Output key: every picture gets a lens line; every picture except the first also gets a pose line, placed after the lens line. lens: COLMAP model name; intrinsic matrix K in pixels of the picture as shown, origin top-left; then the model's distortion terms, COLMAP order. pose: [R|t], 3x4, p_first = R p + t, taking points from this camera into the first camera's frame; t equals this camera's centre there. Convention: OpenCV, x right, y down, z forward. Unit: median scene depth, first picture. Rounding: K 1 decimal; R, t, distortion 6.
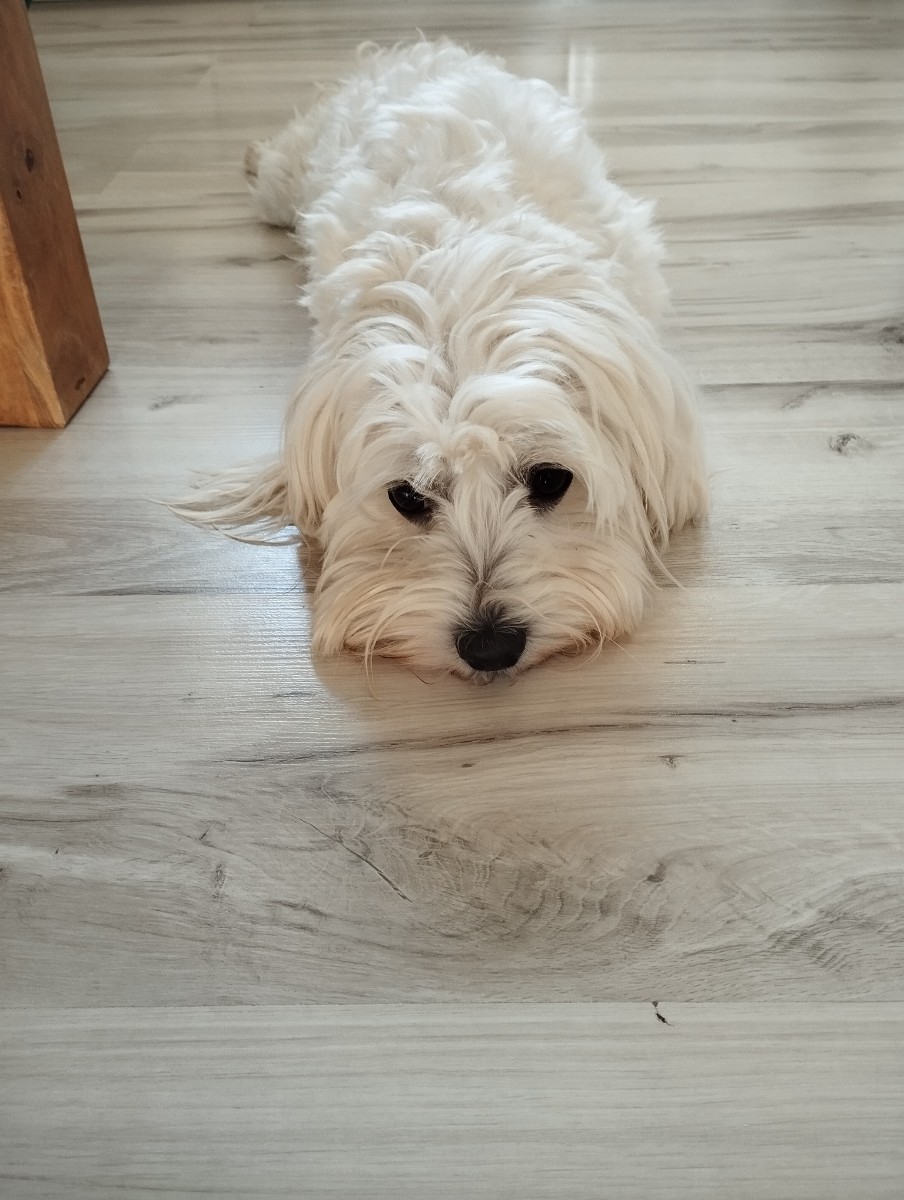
lens RADIAL K [[985.8, 0, 446.4], [0, 985.8, 607.4], [0, 0, 1]] dist [0.088281, -0.124751]
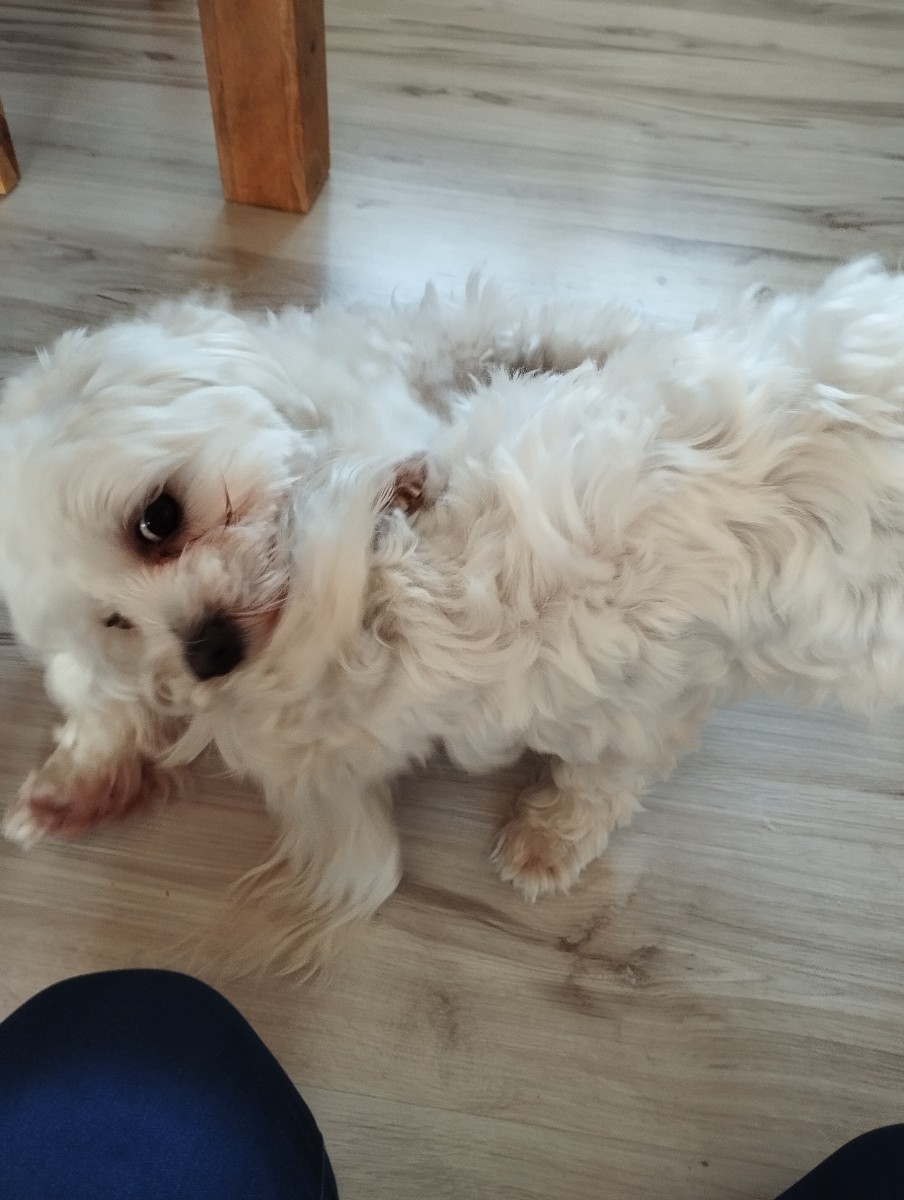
lens RADIAL K [[972.5, 0, 452.0], [0, 972.5, 600.0], [0, 0, 1]] dist [0.089357, -0.126423]
pose [[0.987399, 0.155297, -0.030430, 0.008544], [-0.143804, 0.960786, 0.237089, 0.015408], [0.066056, -0.229726, 0.971011, -0.730689]]
